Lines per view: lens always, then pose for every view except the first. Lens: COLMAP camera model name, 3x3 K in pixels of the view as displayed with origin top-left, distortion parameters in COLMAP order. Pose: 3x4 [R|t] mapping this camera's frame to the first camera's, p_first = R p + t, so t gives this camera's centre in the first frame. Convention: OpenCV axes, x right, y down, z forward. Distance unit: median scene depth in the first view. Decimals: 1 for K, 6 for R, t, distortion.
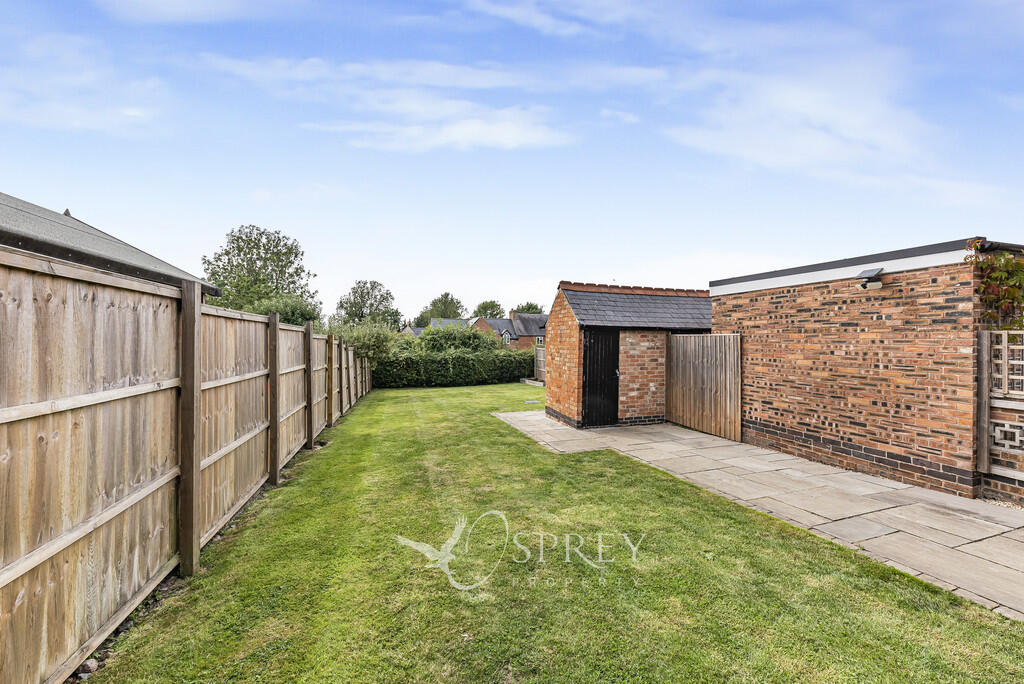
lens RADIAL K [[373.1, 0, 514.4], [0, 373.1, 338.6], [0, 0, 1]] dist [0.002978, -0.000030]
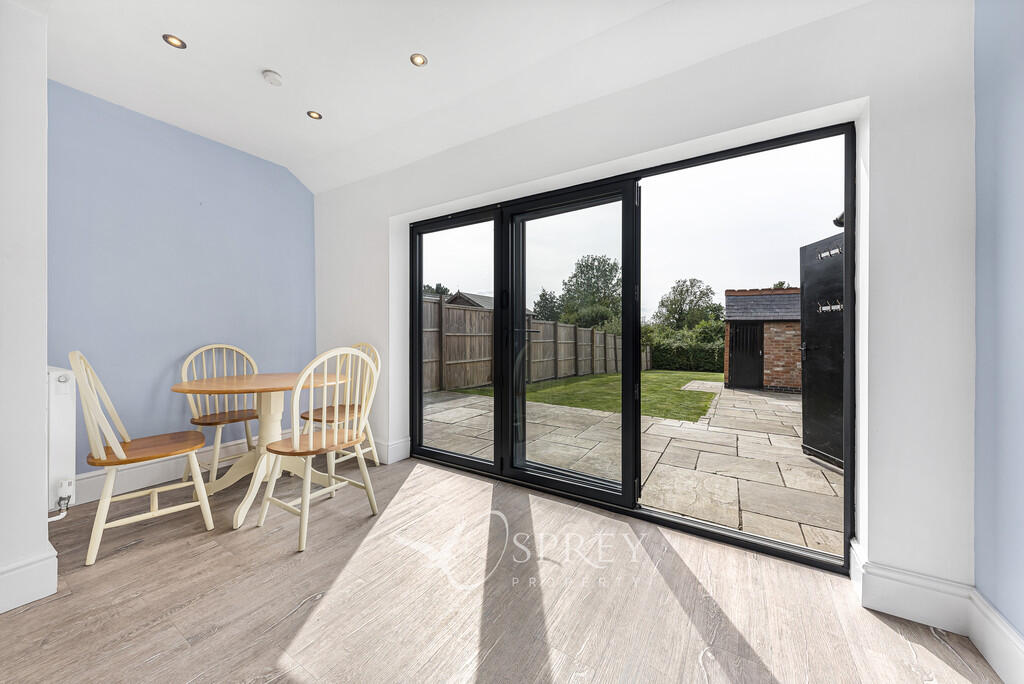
lens RADIAL K [[359.6, 0, 511.8], [0, 359.6, 333.6], [0, 0, 1]] dist [0.016831, -0.000012]
pose [[0.654152, -0.002304, -0.756360, 0.815131], [0.001392, 0.999997, -0.001842, 0.023880], [0.756362, 0.000152, 0.654154, -0.714728]]
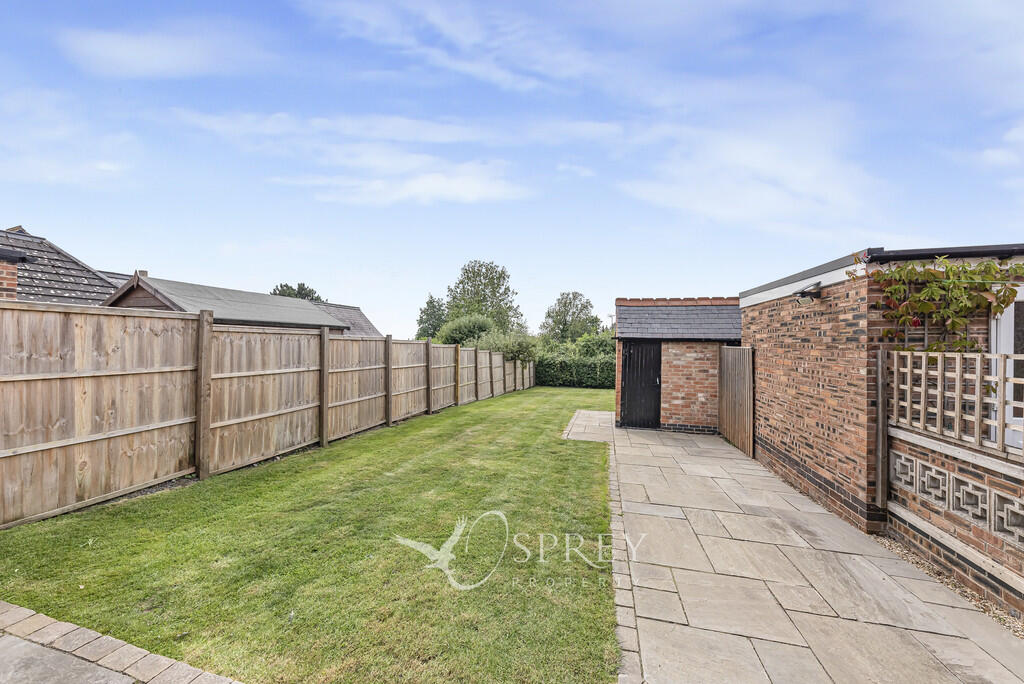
lens RADIAL K [[357.4, 0, 512.0], [0, 357.4, 342.0], [0, 0, 1]] dist [0.004110, 0.000081]
pose [[0.843845, 0.001780, -0.536583, 0.555180], [-0.003131, 0.999994, -0.001608, -0.021699], [0.536577, 0.003037, 0.843846, -0.121749]]
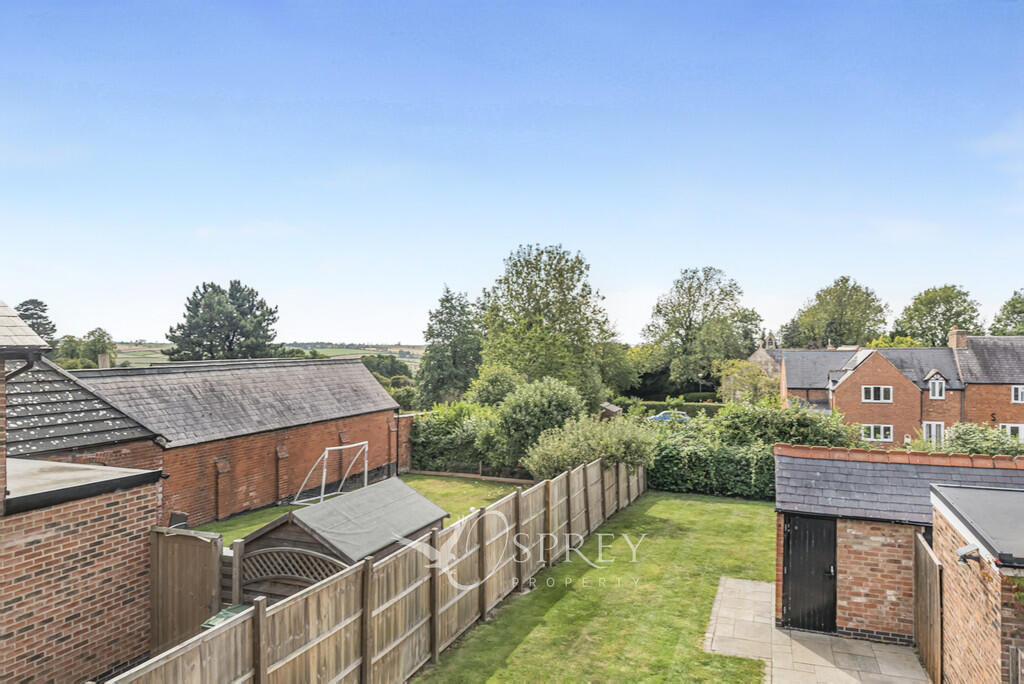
lens RADIAL K [[681.0, 0, 512.0], [0, 681.0, 342.0], [0, 0, 1]] dist [0.021444, -0.025439]
pose [[0.782817, -0.007046, -0.622212, 0.776043], [0.007831, 0.999968, -0.001471, -0.484292], [0.622202, -0.003721, 0.782848, -0.720021]]
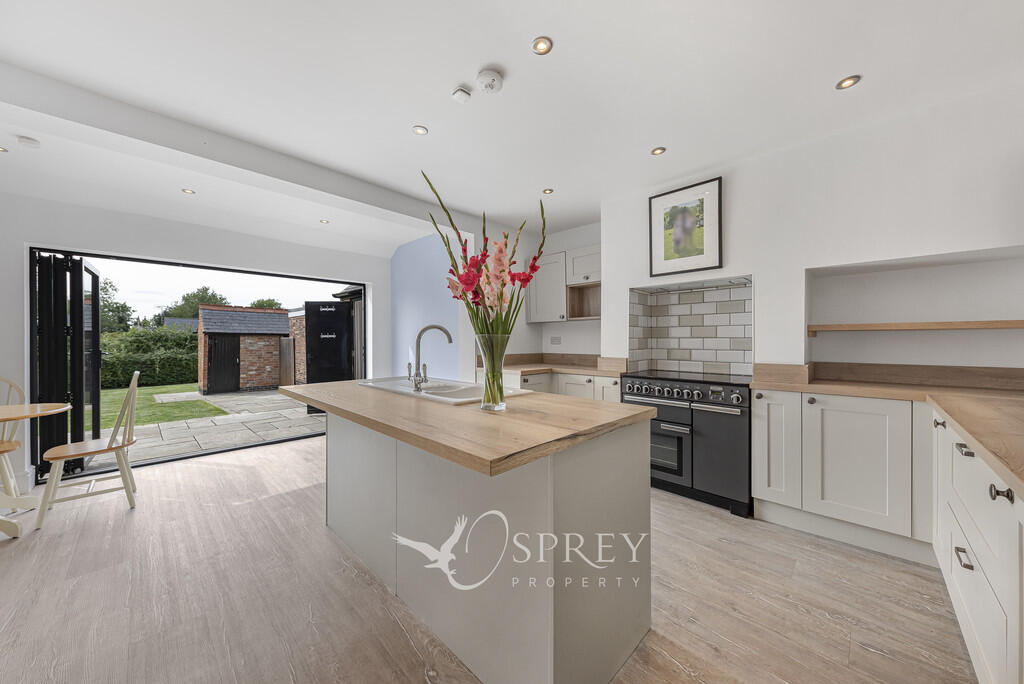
lens RADIAL K [[358.2, 0, 518.3], [0, 358.2, 340.9], [0, 0, 1]] dist [0.001229, 0.000001]
pose [[0.872825, -0.006647, 0.487989, 0.690498], [0.004098, 0.999972, 0.006291, -0.001515], [-0.488017, -0.003491, 0.872827, -1.194853]]
